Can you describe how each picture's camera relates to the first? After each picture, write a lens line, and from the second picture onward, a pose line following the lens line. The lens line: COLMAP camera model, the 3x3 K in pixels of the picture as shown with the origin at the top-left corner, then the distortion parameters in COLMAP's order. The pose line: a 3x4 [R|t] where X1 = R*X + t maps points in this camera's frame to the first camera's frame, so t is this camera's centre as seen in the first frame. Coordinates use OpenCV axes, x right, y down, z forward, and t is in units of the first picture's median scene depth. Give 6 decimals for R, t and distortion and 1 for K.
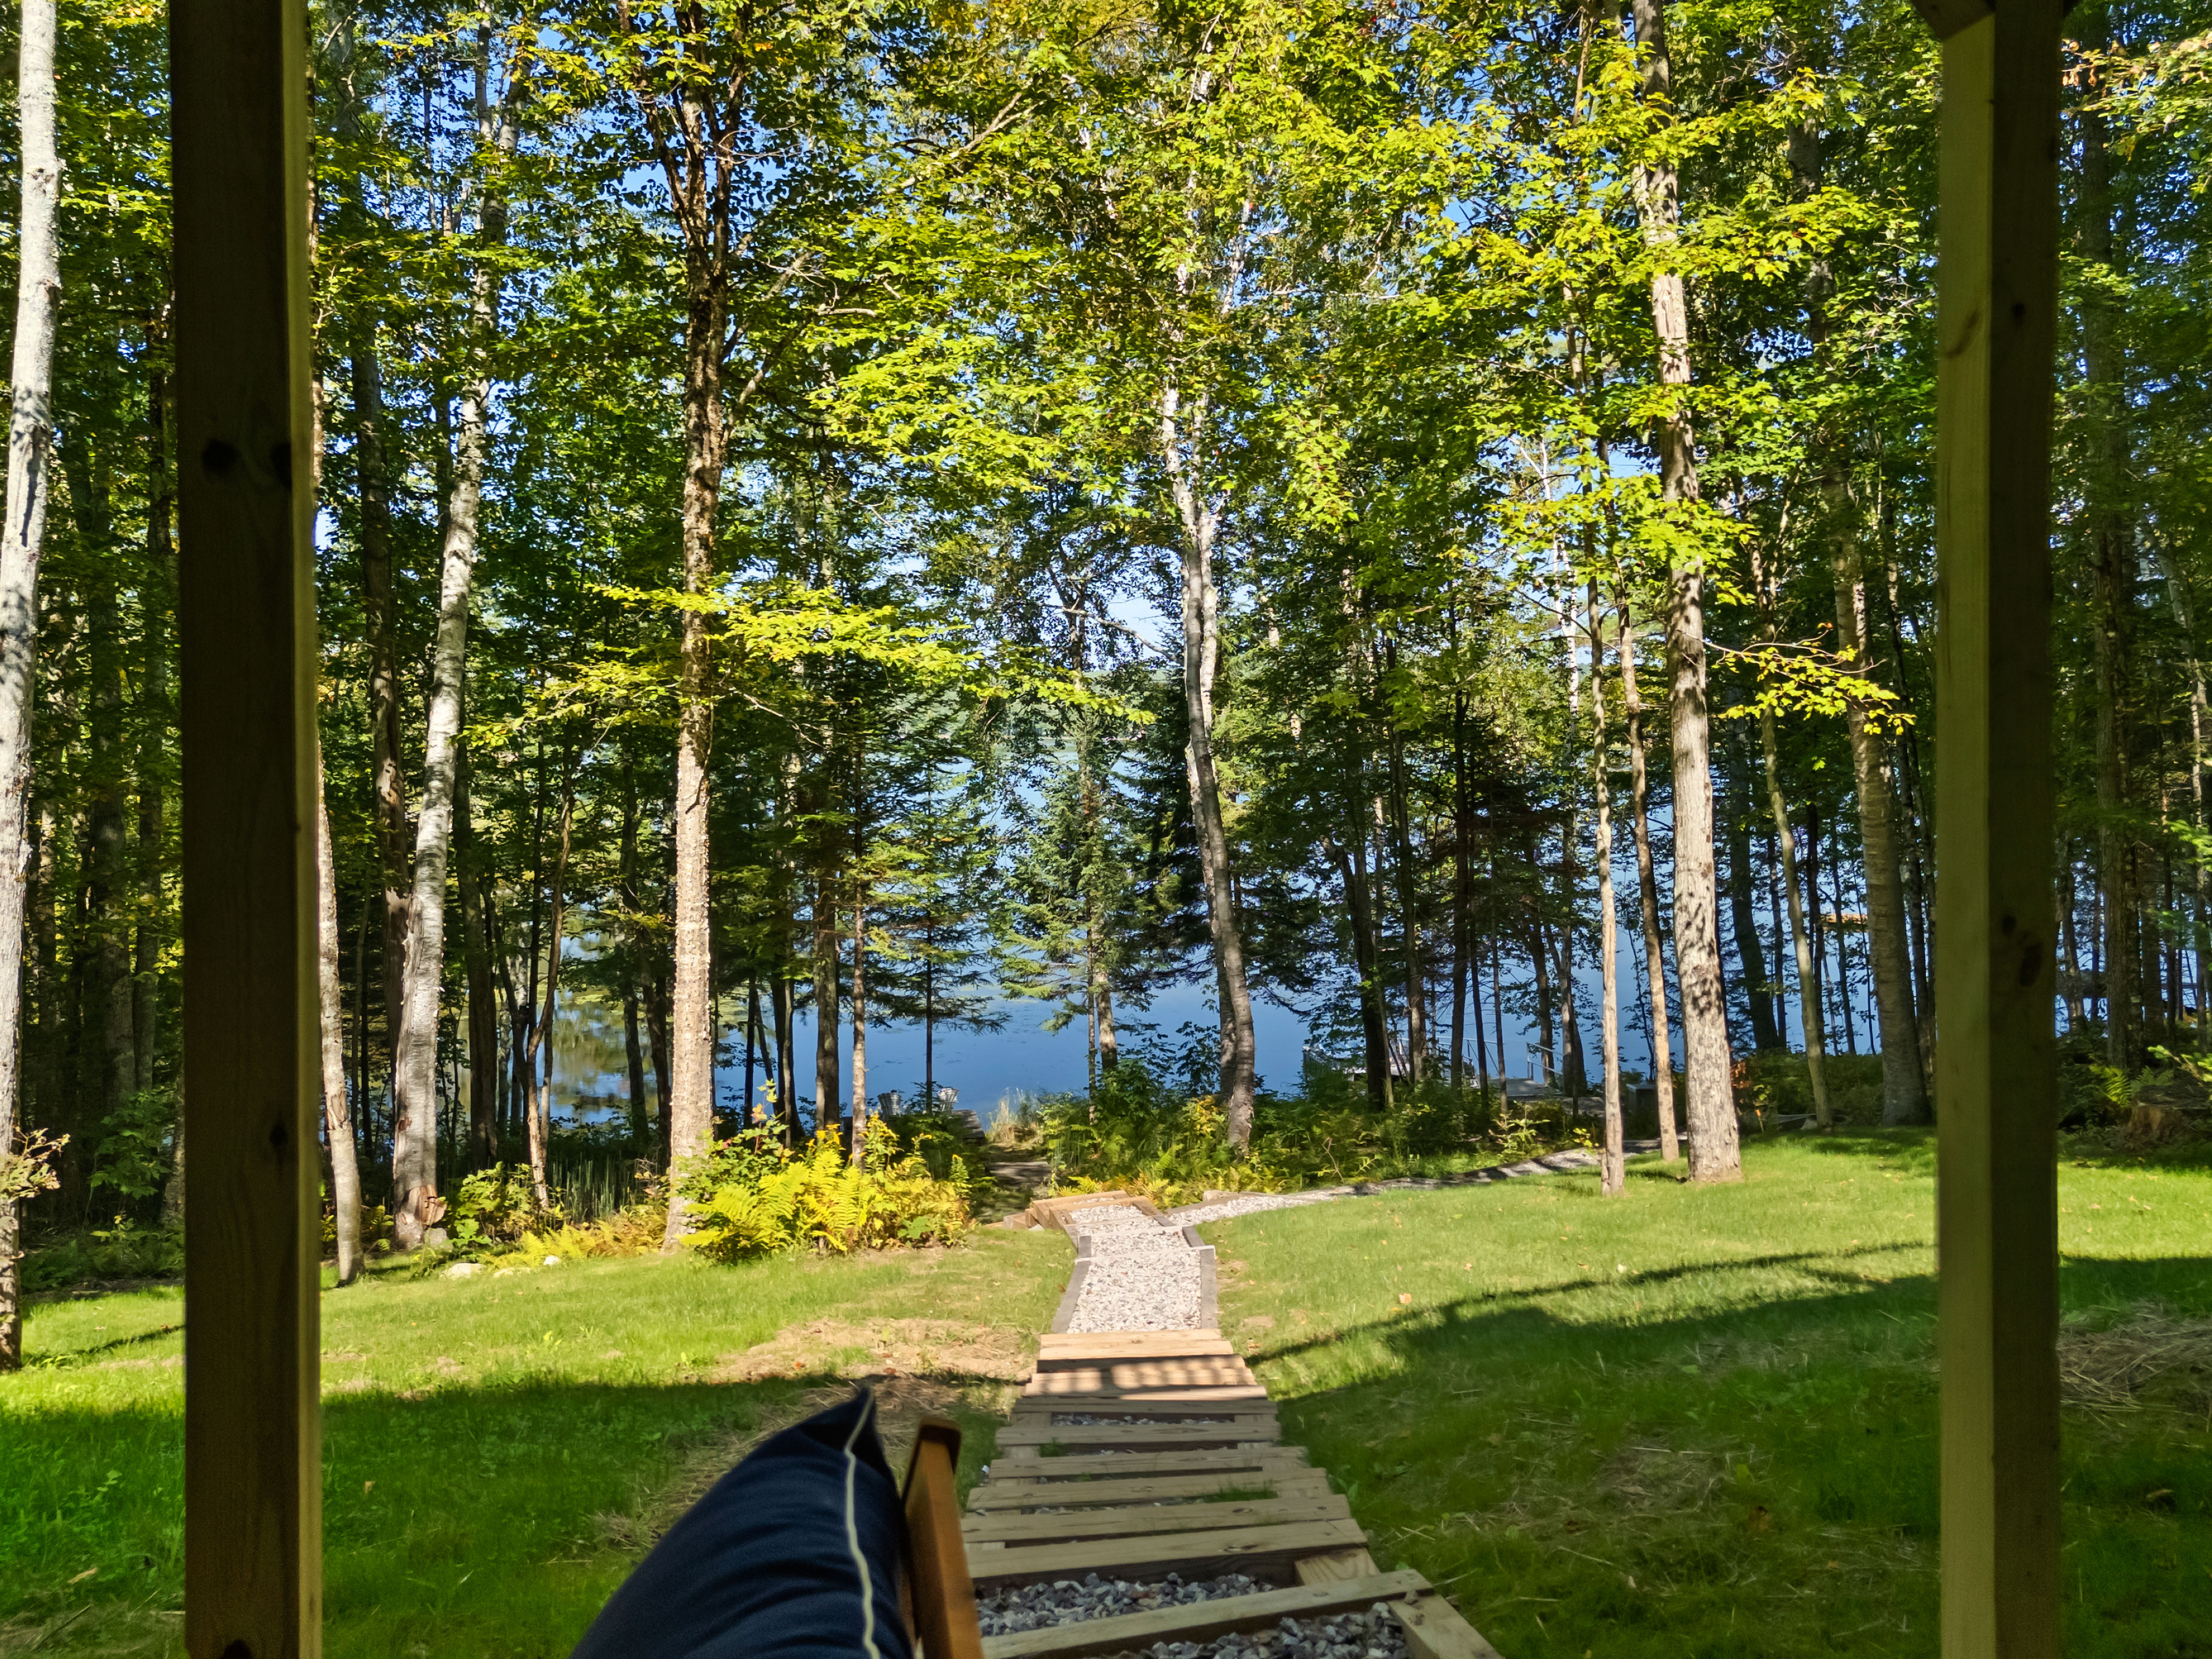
lens RADIAL K [[1905.2, 0, 1107.5], [0, 1905.2, 780.7], [0, 0, 1]] dist [0.076865, -0.000598]
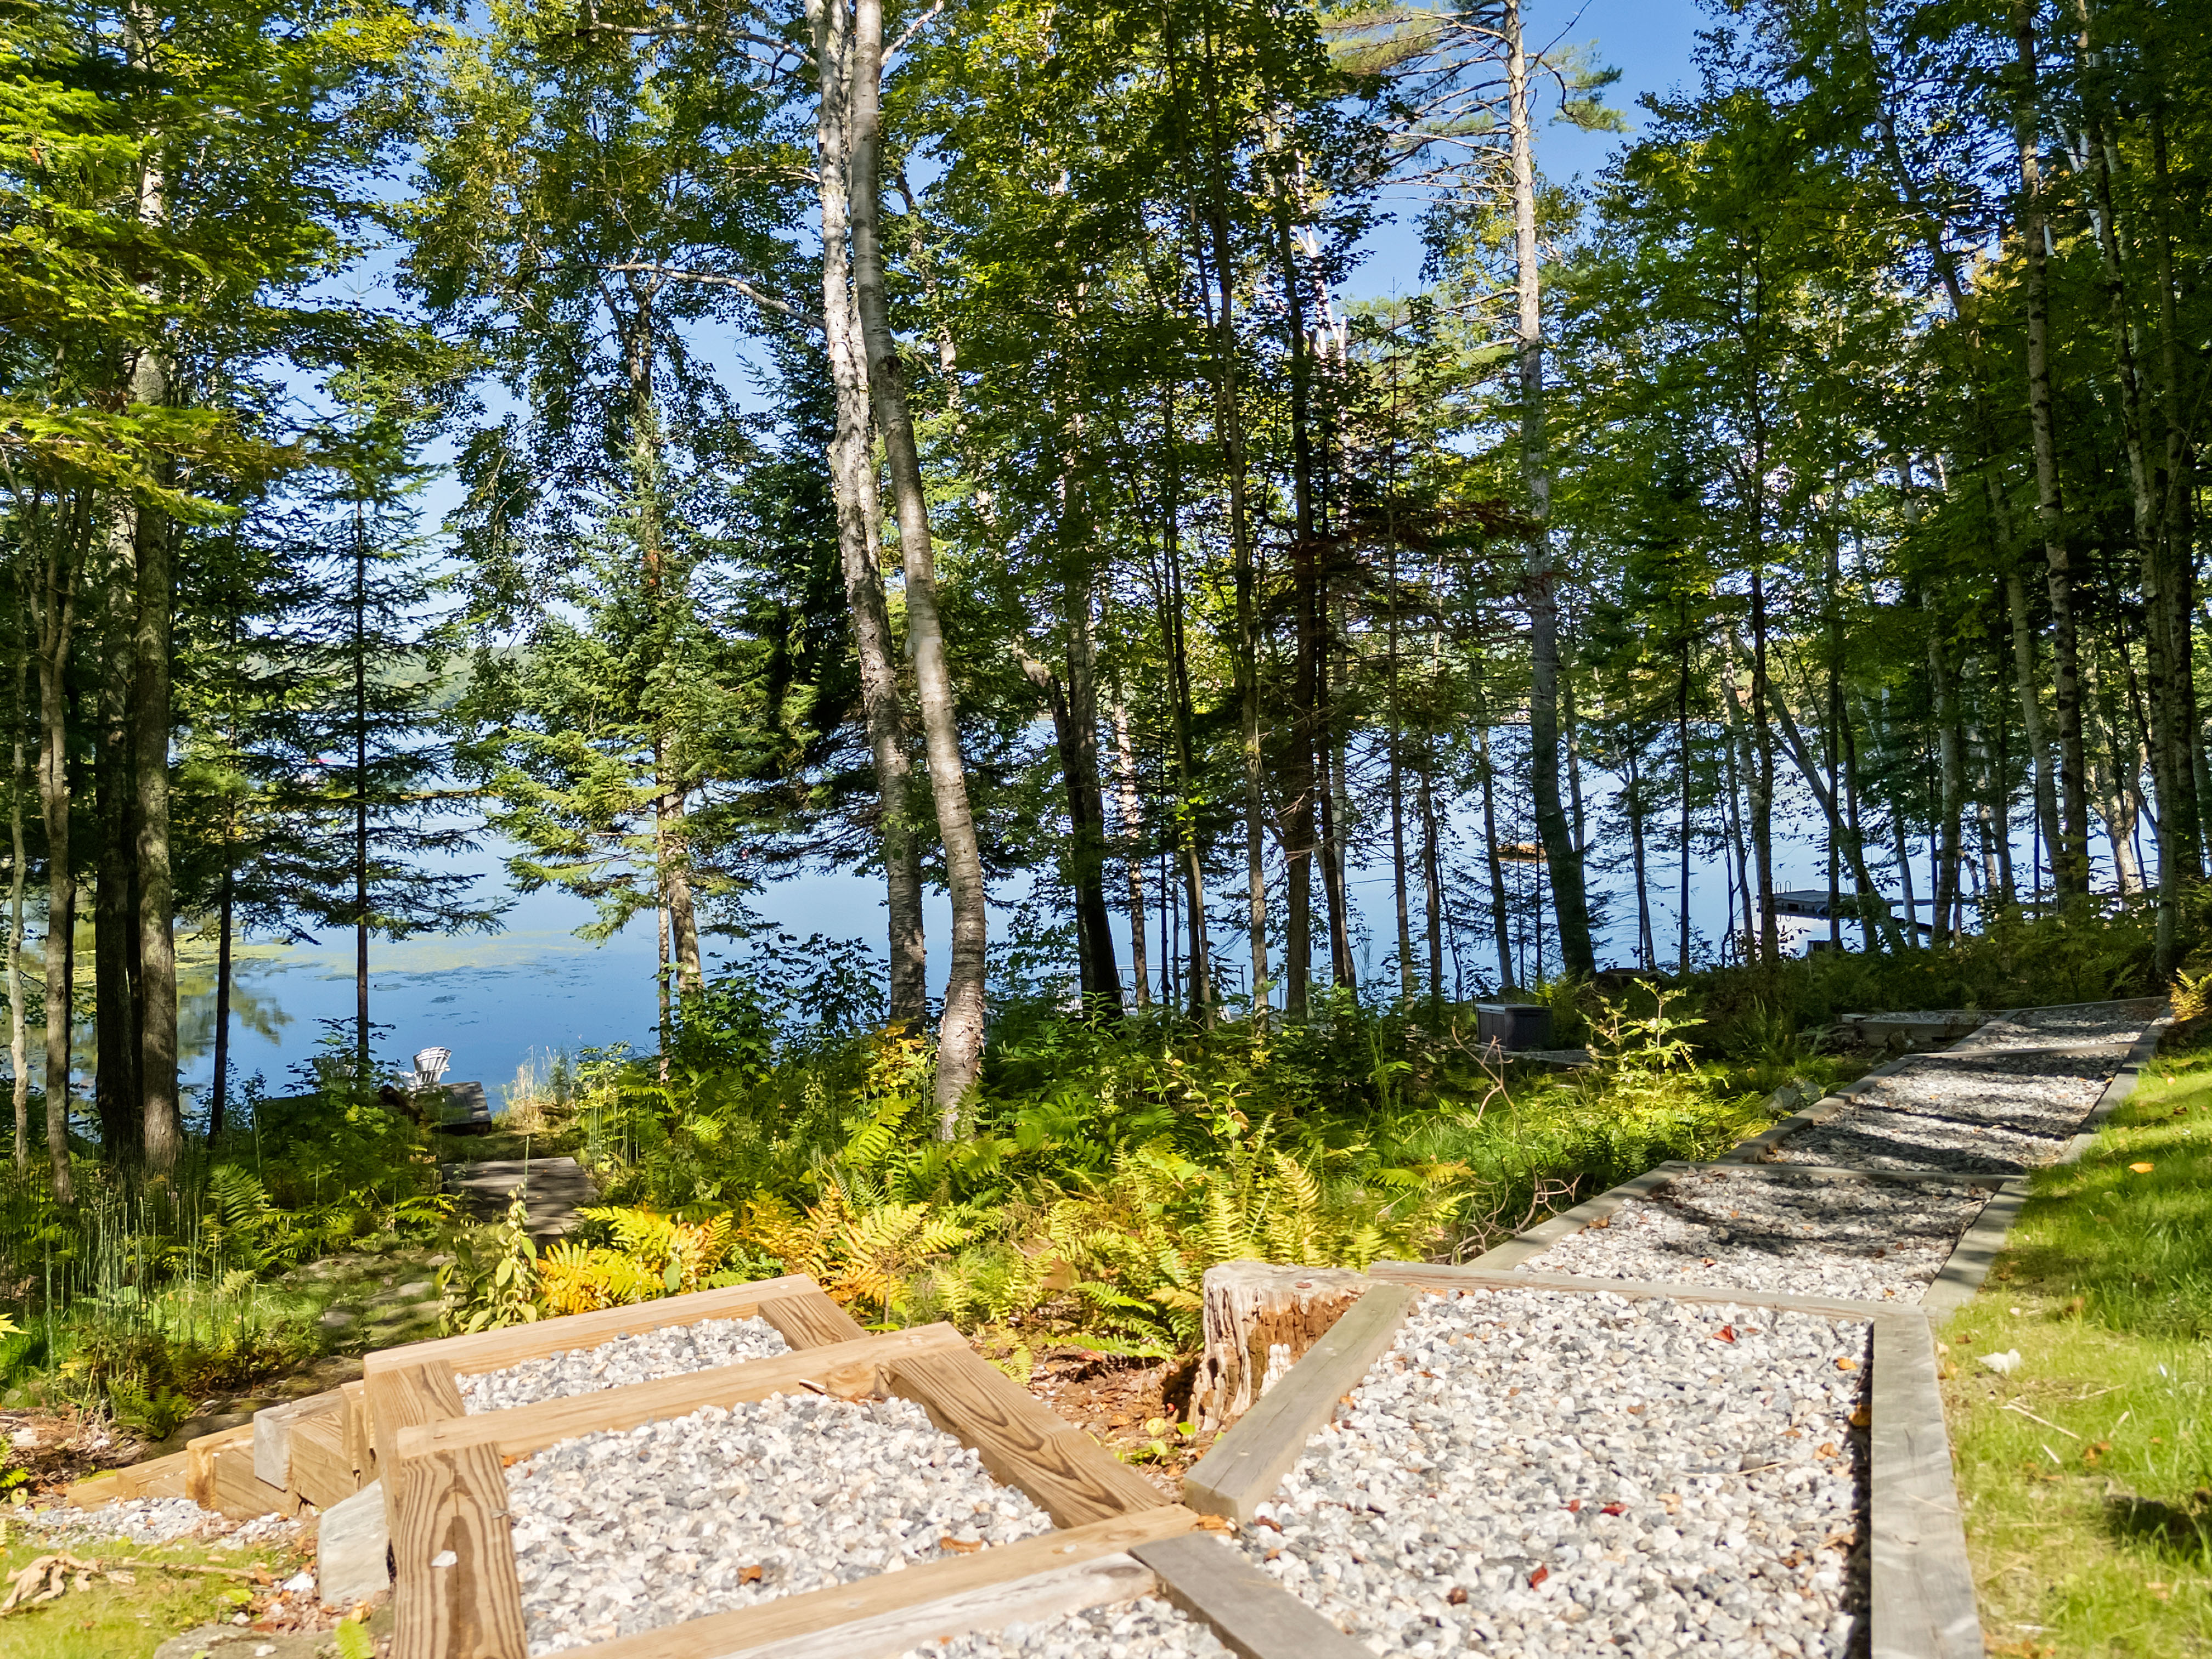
lens RADIAL K [[1836.1, 0, 1121.8], [0, 1836.1, 836.1], [0, 0, 1]] dist [0.052219, -0.032541]
pose [[0.972177, -0.001014, 0.234247, -0.003684], [-0.006809, 0.999446, 0.032588, 0.066539], [-0.234150, -0.033277, 0.971631, 0.337283]]
